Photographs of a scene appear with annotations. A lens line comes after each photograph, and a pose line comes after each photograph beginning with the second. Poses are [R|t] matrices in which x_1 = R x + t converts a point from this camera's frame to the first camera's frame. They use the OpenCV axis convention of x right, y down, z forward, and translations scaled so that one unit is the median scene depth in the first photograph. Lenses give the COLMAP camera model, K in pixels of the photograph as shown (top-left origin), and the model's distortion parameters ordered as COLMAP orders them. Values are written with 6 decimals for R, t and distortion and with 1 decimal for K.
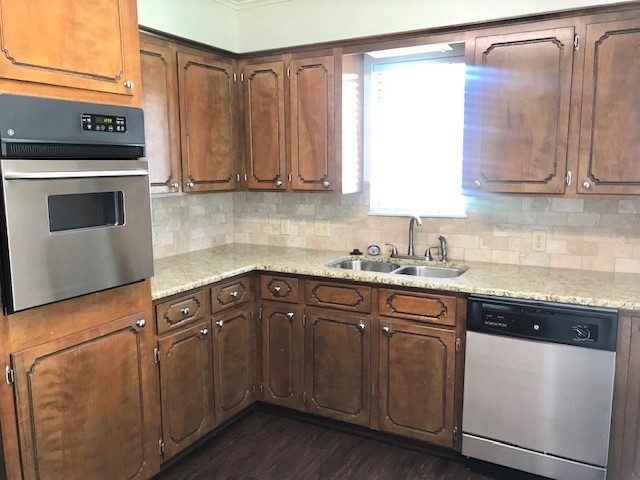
lens RADIAL K [[533.0, 0, 320.0], [0, 533.0, 237.9], [0, 0, 1]] dist [-0.013165, 0.008510]
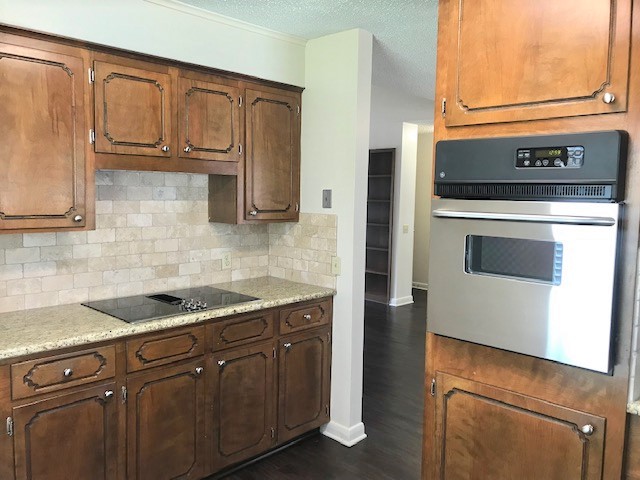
lens RADIAL K [[533.0, 0, 323.8], [0, 533.0, 268.7], [0, 0, 1]] dist [-0.013165, 0.008510]
pose [[-0.269220, 0.106261, -0.957199, 0.506076], [-0.170527, 0.972931, 0.155969, -0.120086], [0.947861, 0.205218, -0.243812, 0.934485]]
